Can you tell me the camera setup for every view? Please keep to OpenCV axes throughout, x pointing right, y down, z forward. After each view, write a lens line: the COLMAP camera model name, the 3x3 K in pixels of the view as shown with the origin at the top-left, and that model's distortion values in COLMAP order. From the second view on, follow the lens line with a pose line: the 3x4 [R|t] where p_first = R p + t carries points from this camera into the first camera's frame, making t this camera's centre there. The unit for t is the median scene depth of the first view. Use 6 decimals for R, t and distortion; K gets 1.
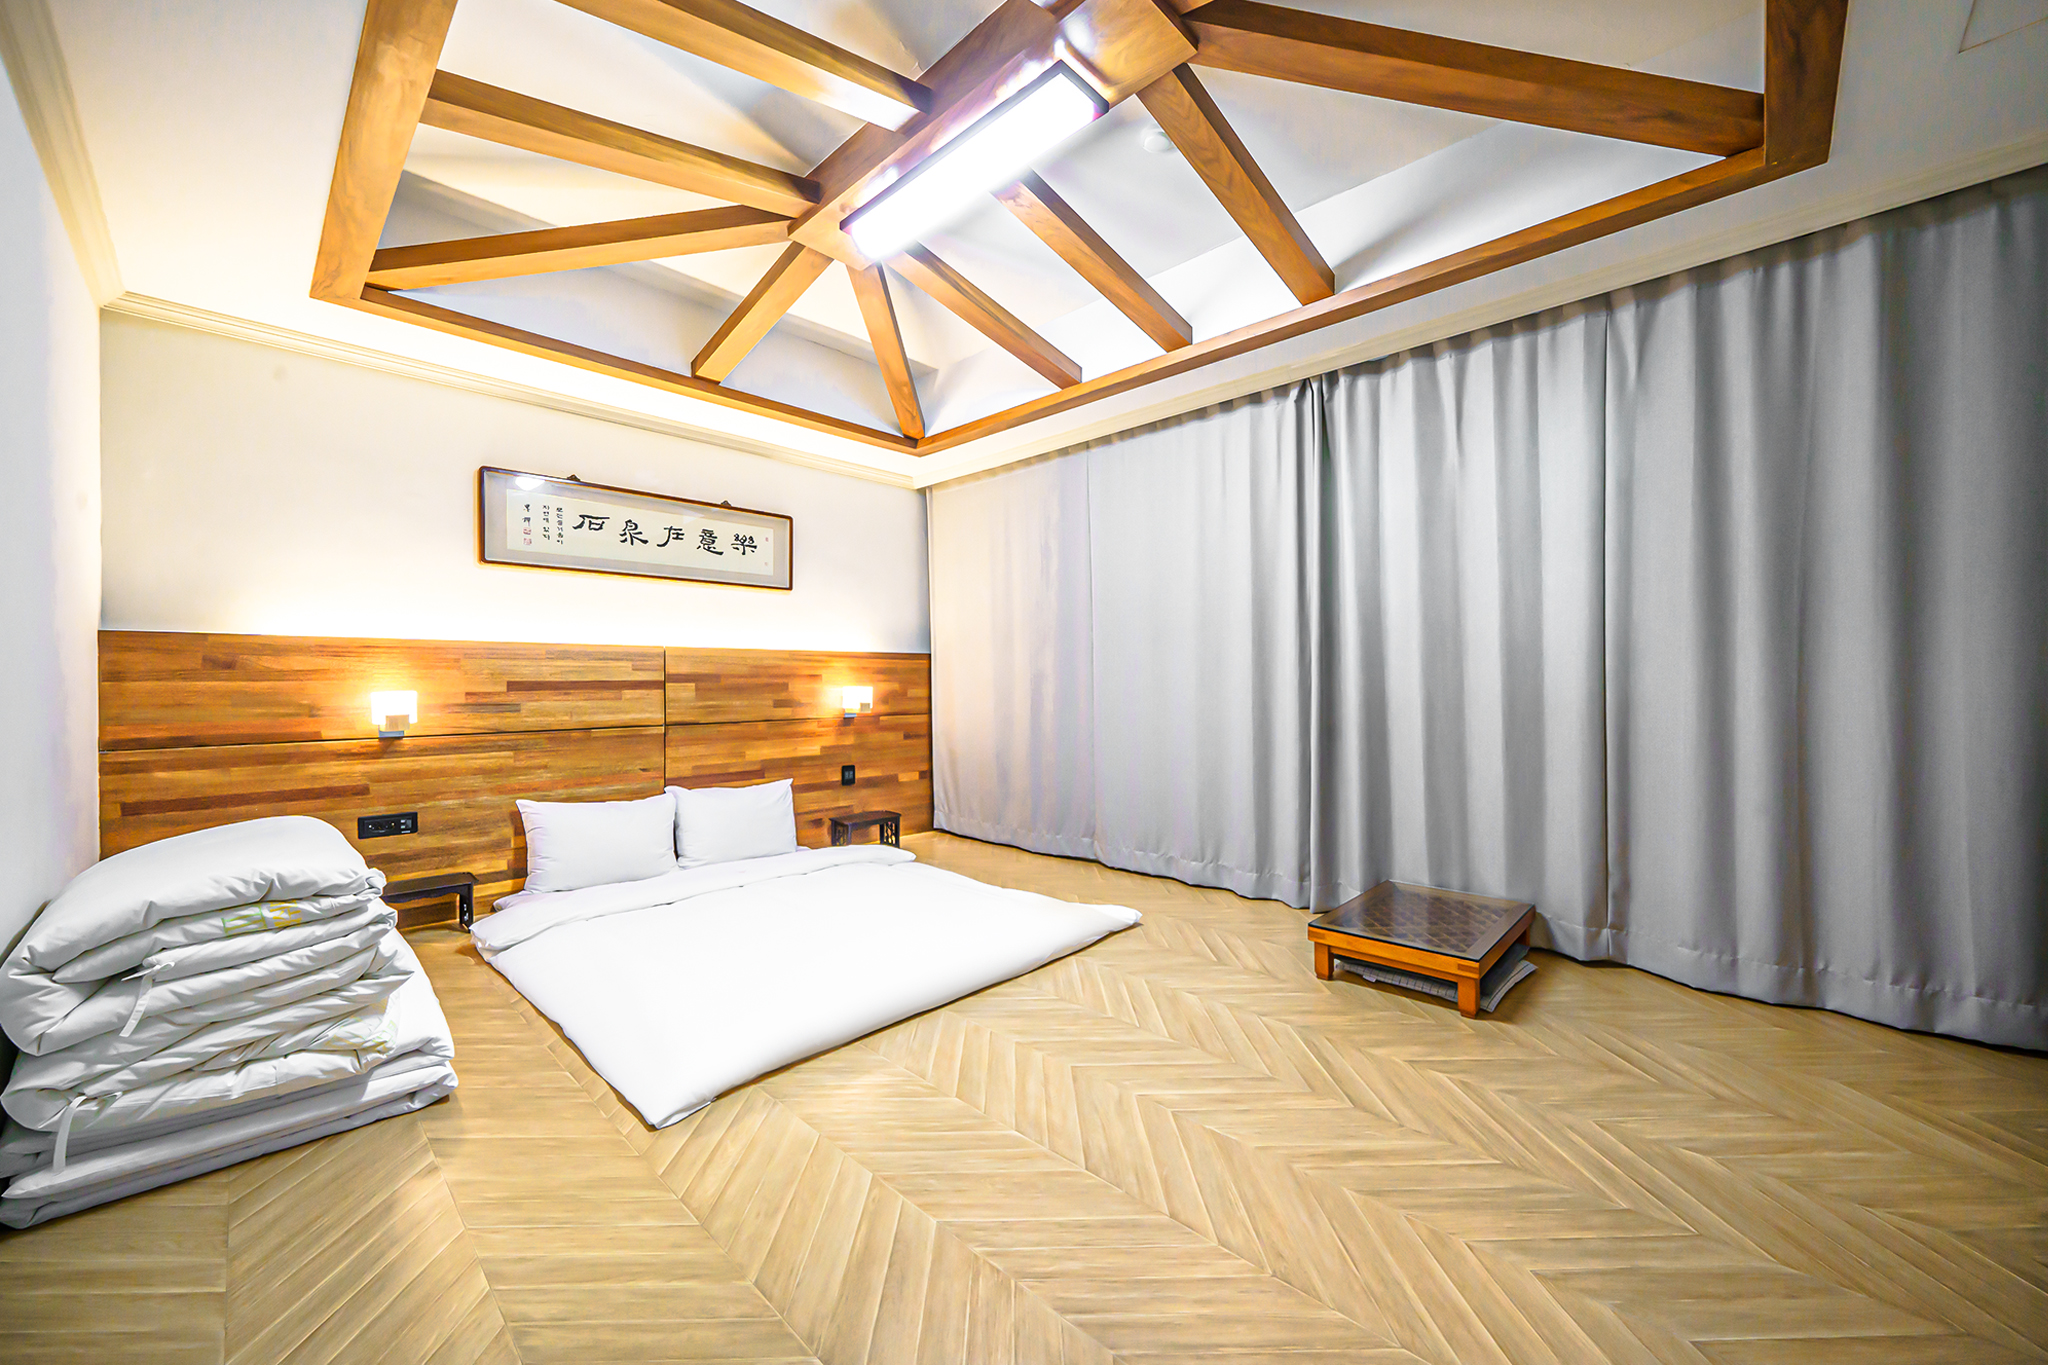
lens RADIAL K [[745.4, 0, 1029.4], [0, 745.4, 694.2], [0, 0, 1]] dist [-0.005132, 0.000119]
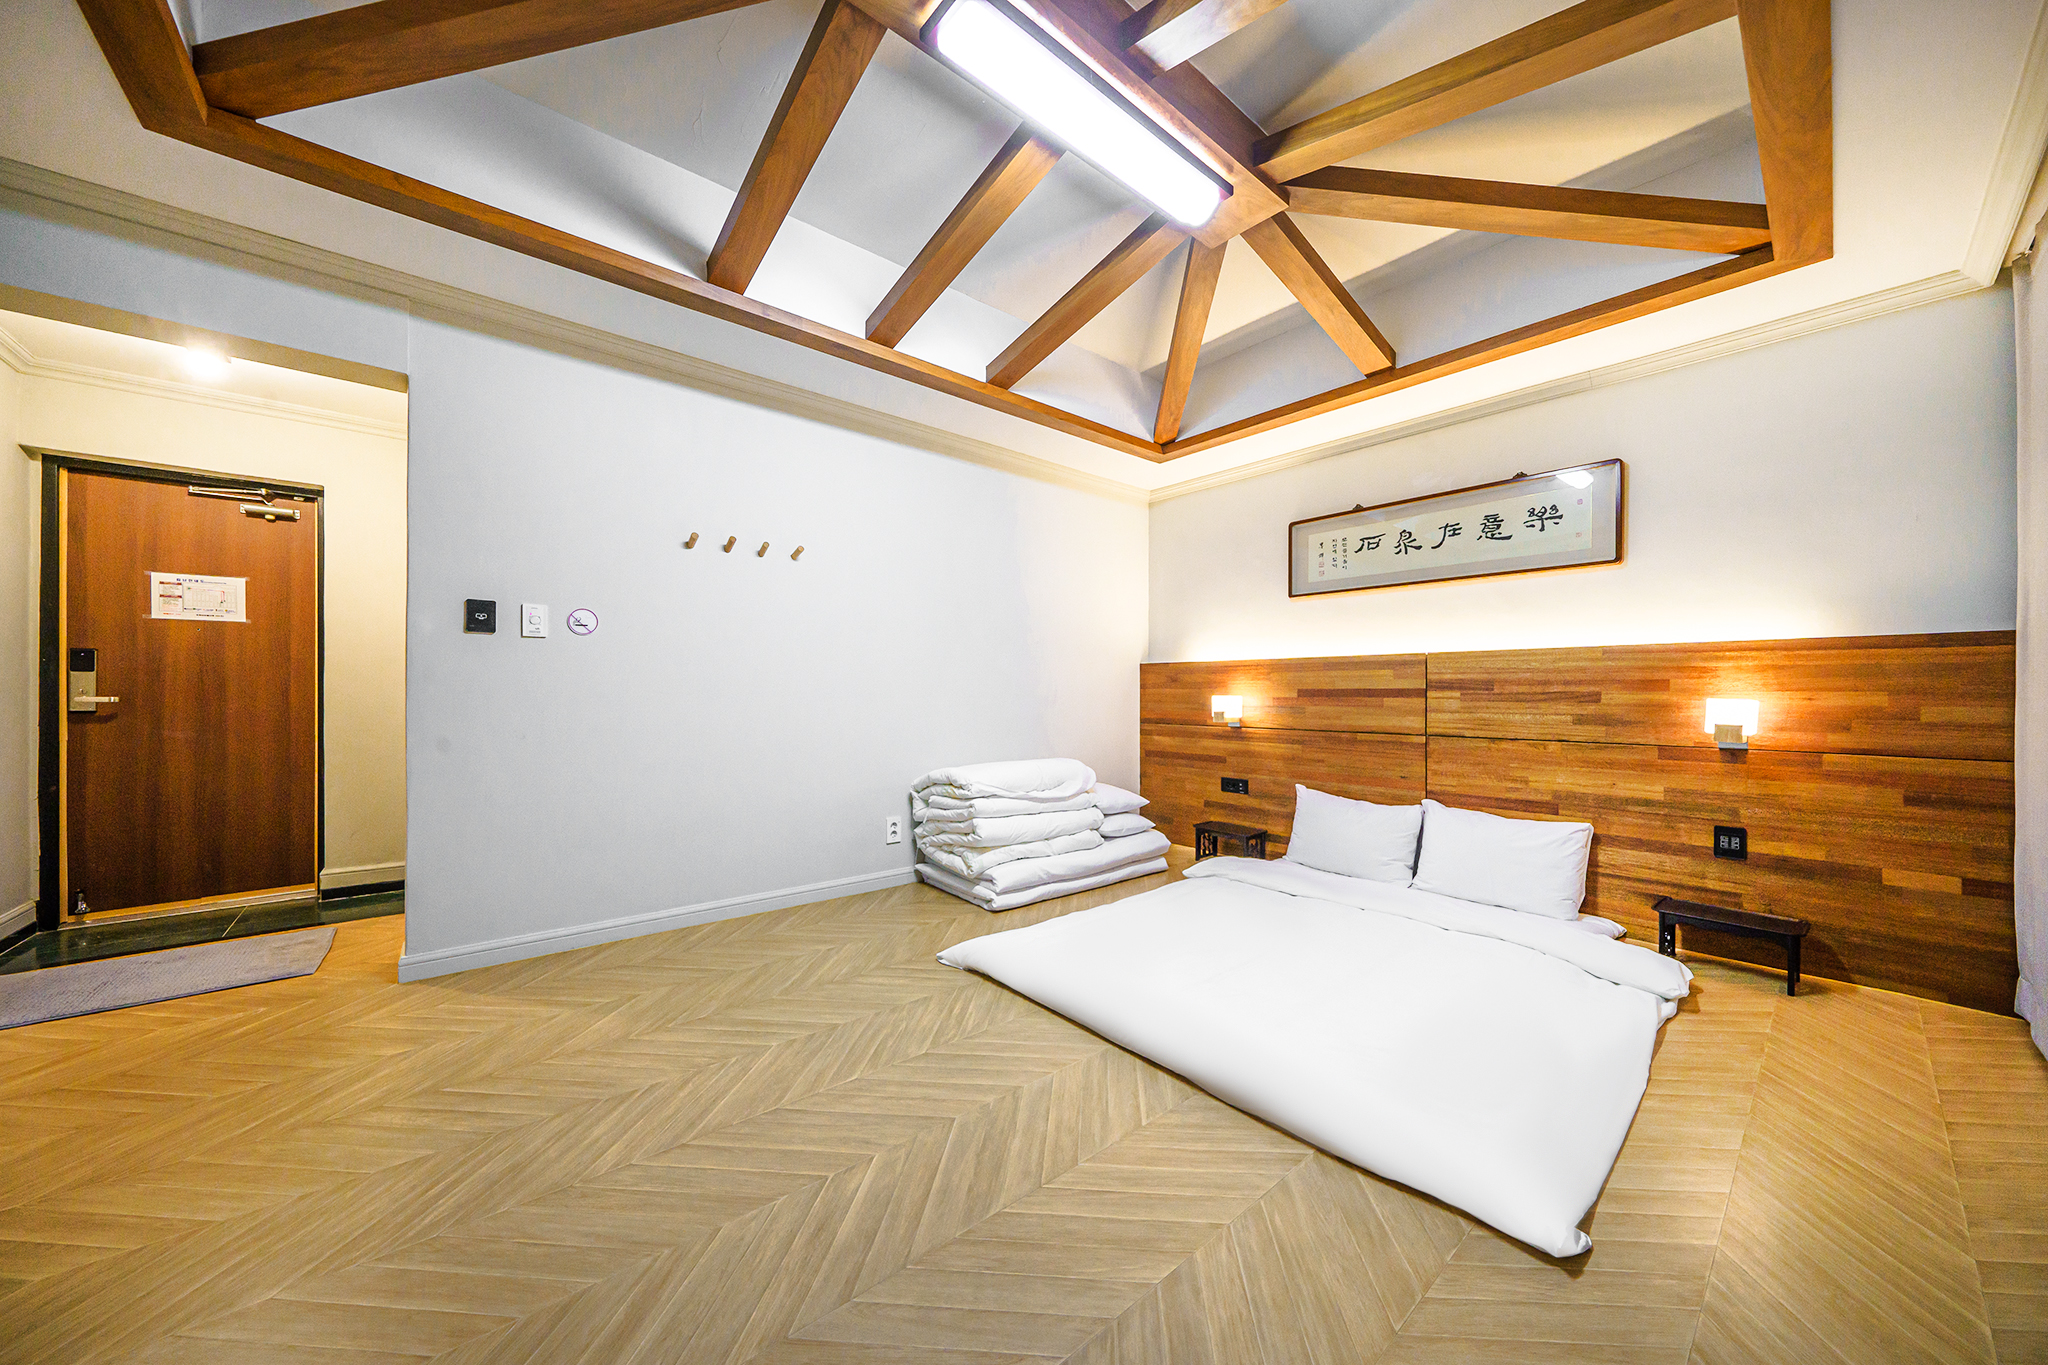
lens RADIAL K [[696.1, 0, 1054.1], [0, 696.1, 701.7], [0, 0, 1]] dist [-0.000509, -0.000102]
pose [[-0.064159, 0.019203, -0.997755, 0.443207], [-0.017971, 0.999630, 0.020395, -0.011161], [0.997778, 0.019239, -0.063790, 0.586787]]
